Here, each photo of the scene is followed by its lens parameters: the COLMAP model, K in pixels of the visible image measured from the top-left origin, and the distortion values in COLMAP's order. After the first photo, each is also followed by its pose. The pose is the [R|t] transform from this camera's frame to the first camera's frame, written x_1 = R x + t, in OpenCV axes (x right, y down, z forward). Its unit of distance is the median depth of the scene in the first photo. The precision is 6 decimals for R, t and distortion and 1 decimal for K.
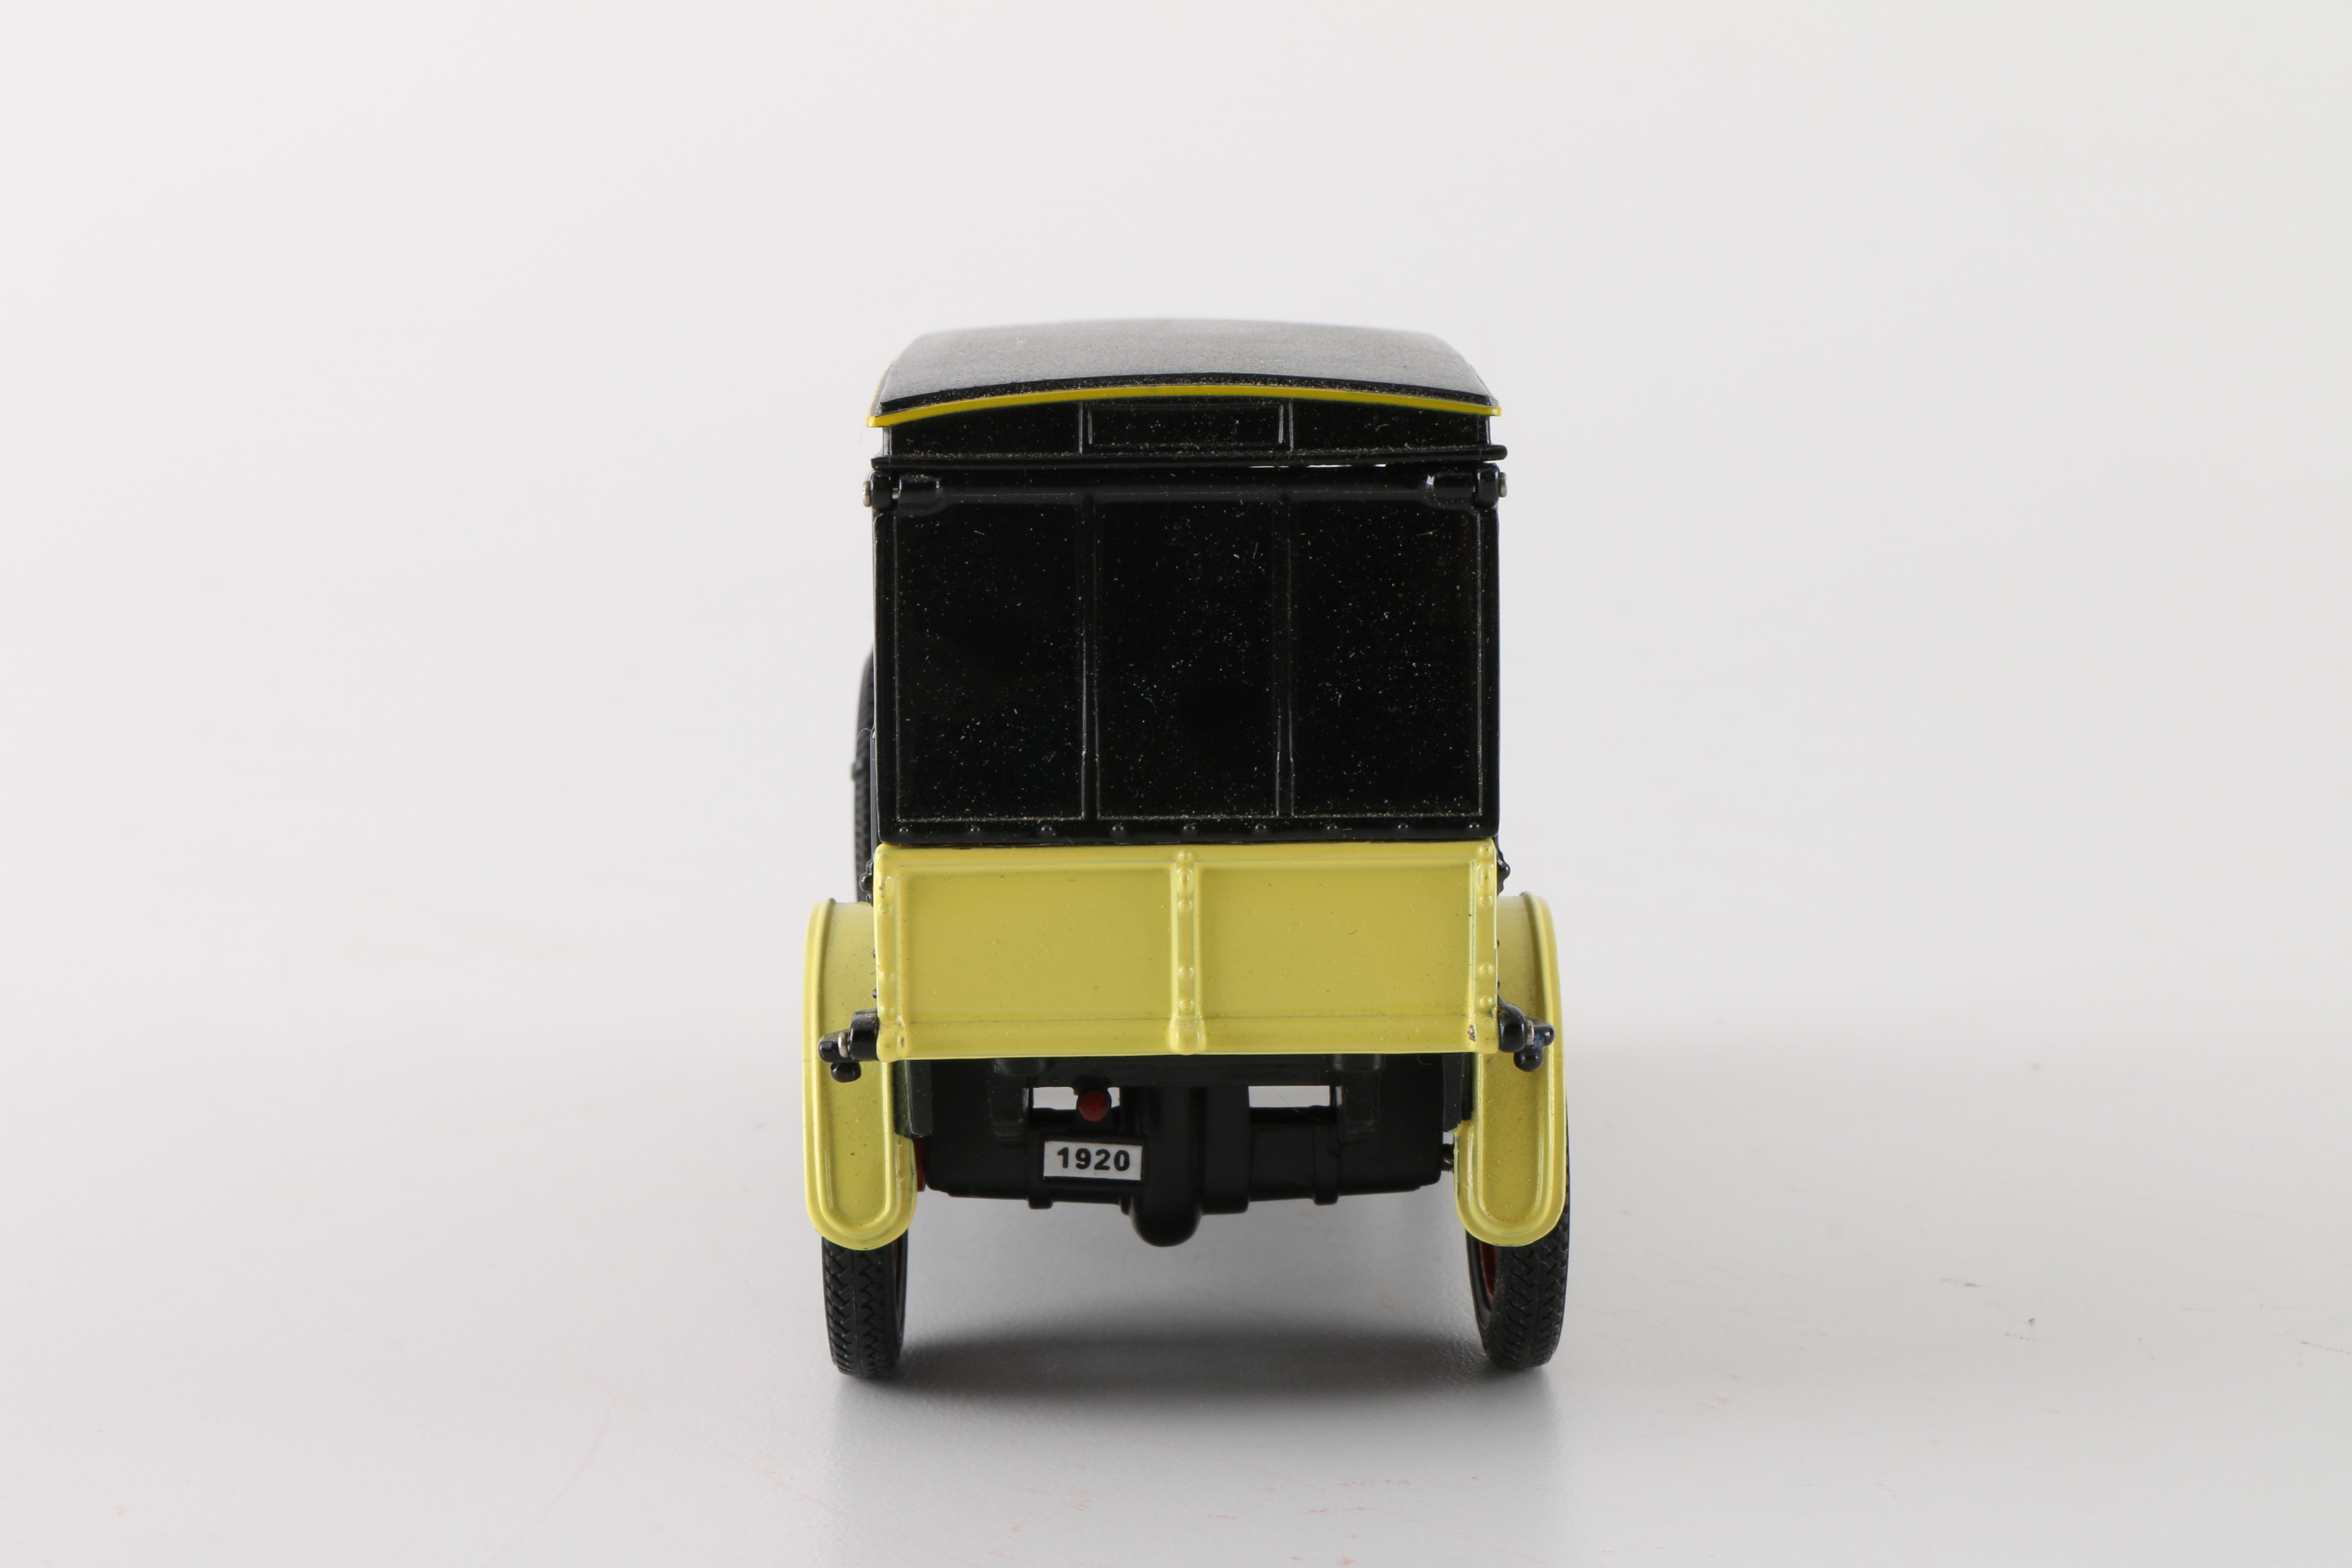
lens RADIAL K [[4957.4, 0, 1165.9], [0, 4957.4, 799.1], [0, 0, 1]] dist [-0.033178, 0.000000]
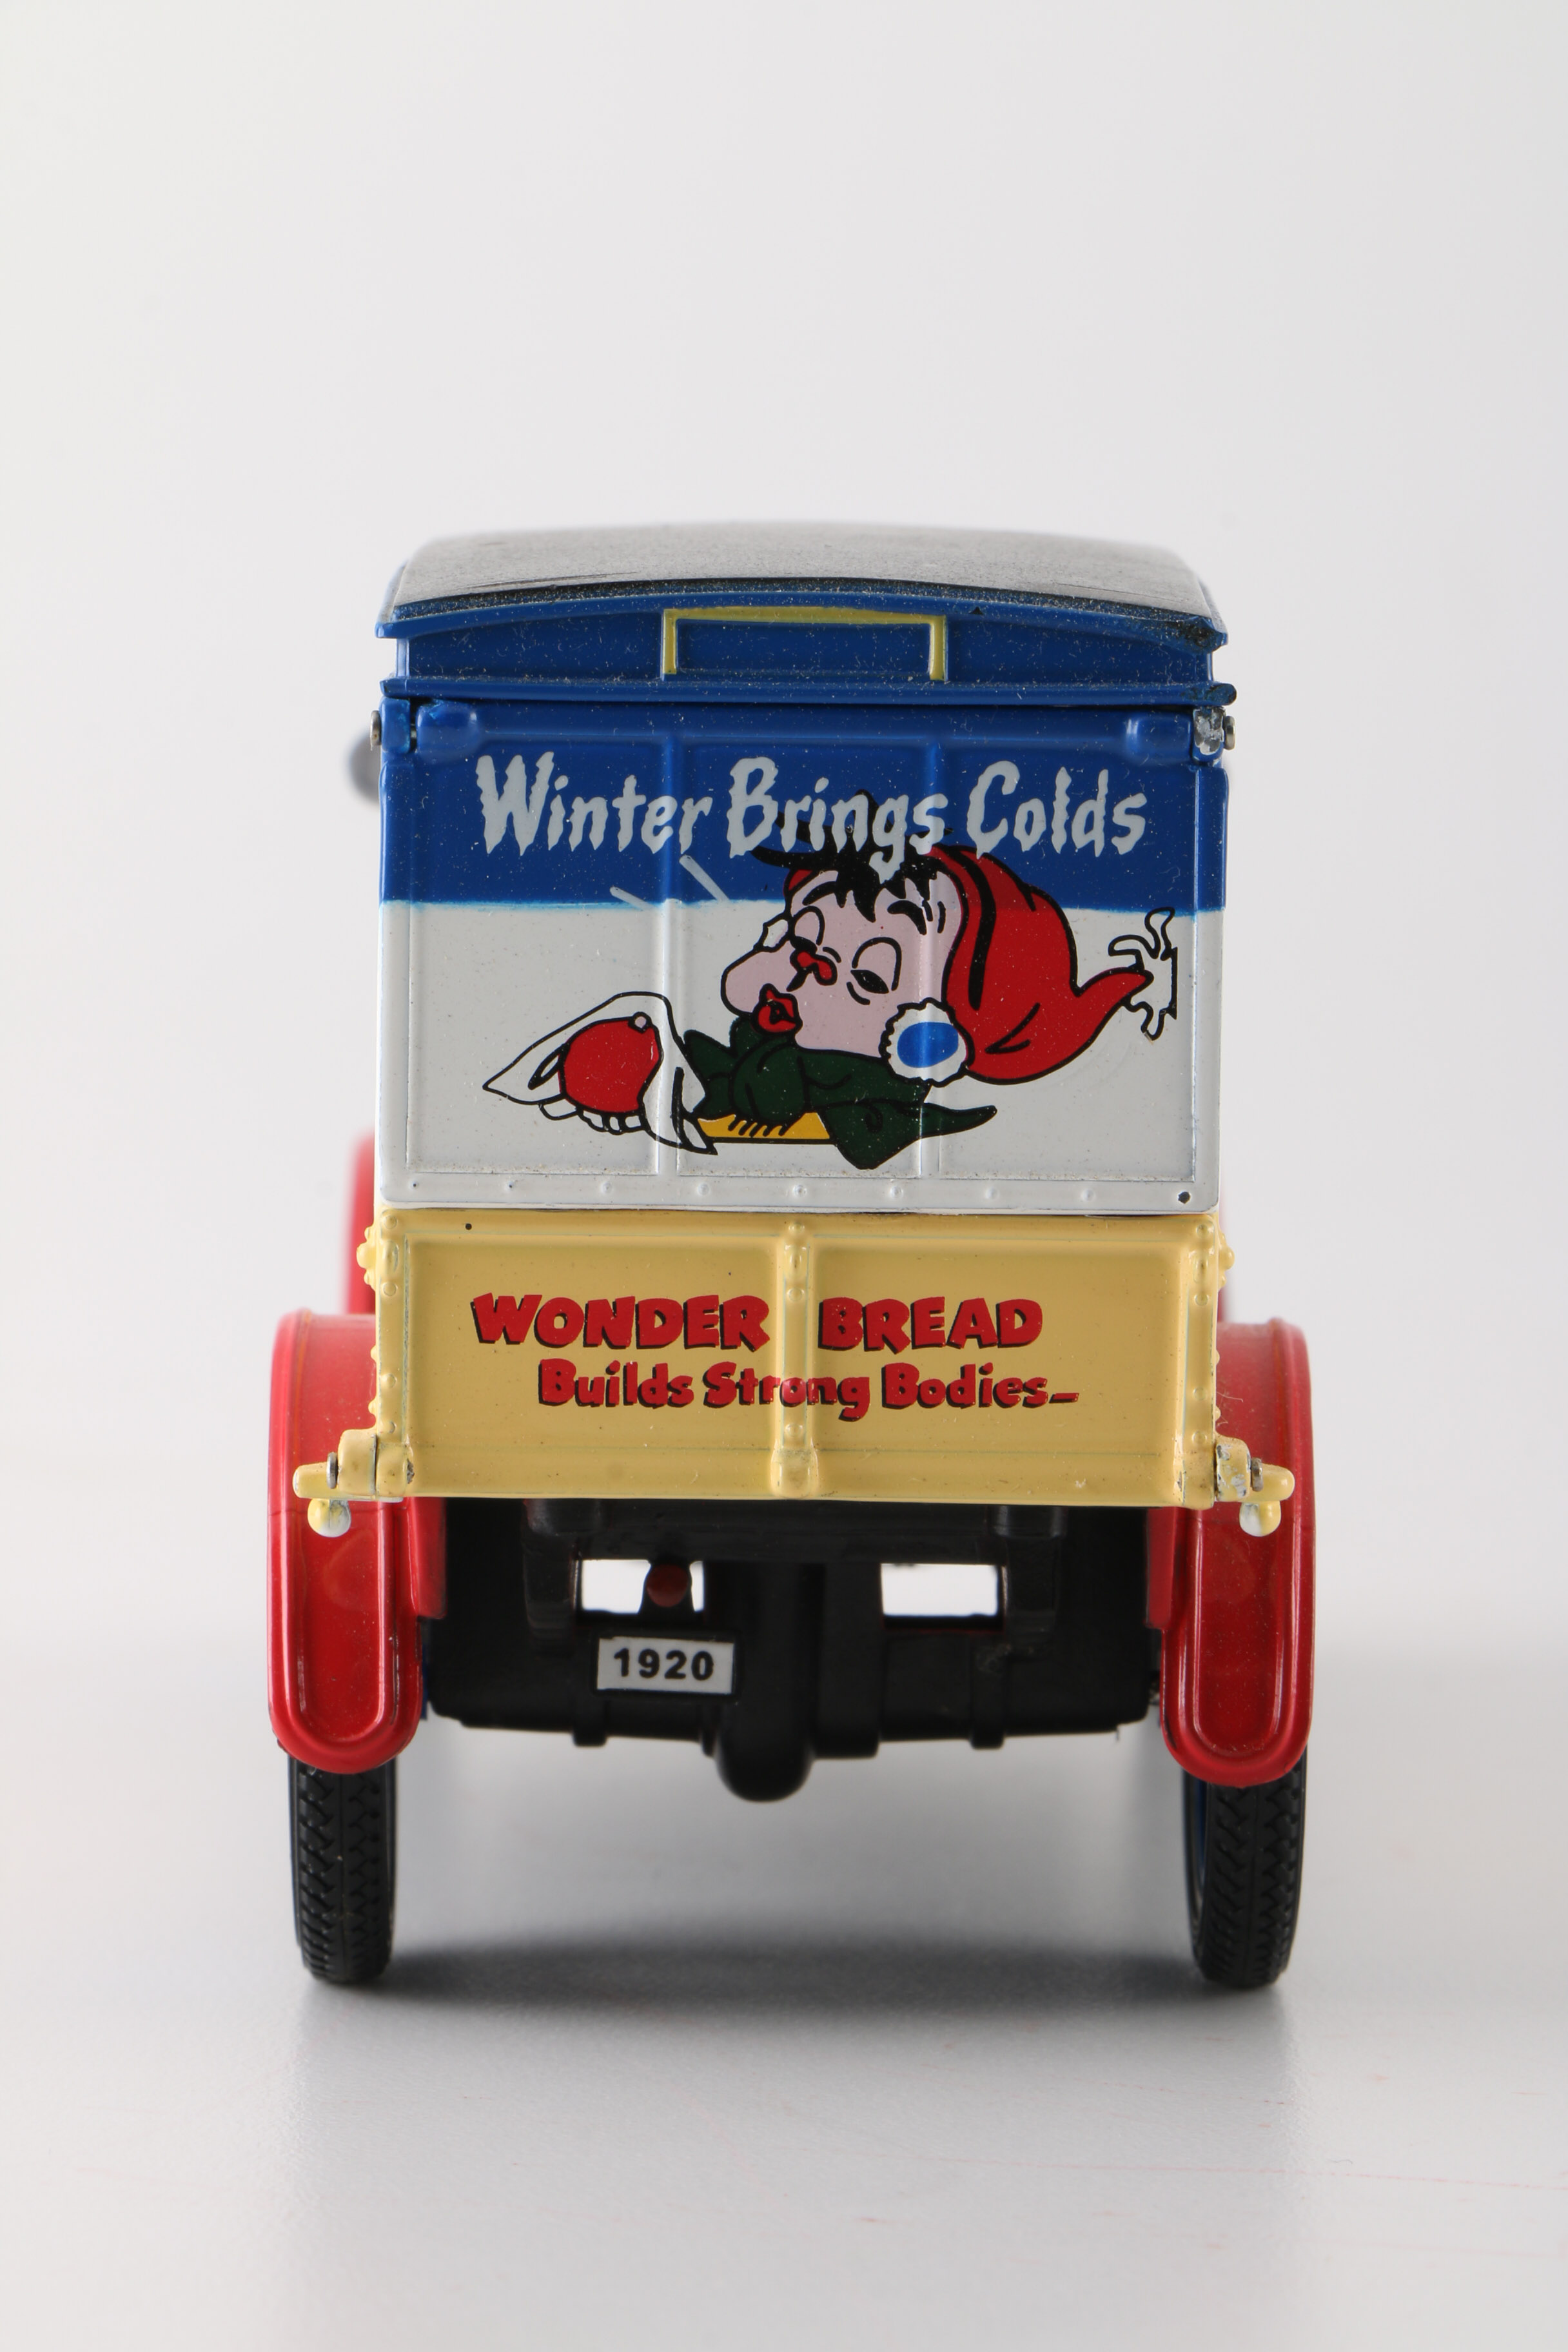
lens RADIAL K [[10036.9, 0, 792.9], [0, 10036.9, 1077.0], [0, 0, 1]] dist [0.554407, 0.000000]
pose [[0.999887, 0.014895, -0.001952, 0.005813], [-0.014981, 0.998300, -0.056333, 0.069494], [0.001110, 0.056356, 0.998410, -0.468816]]
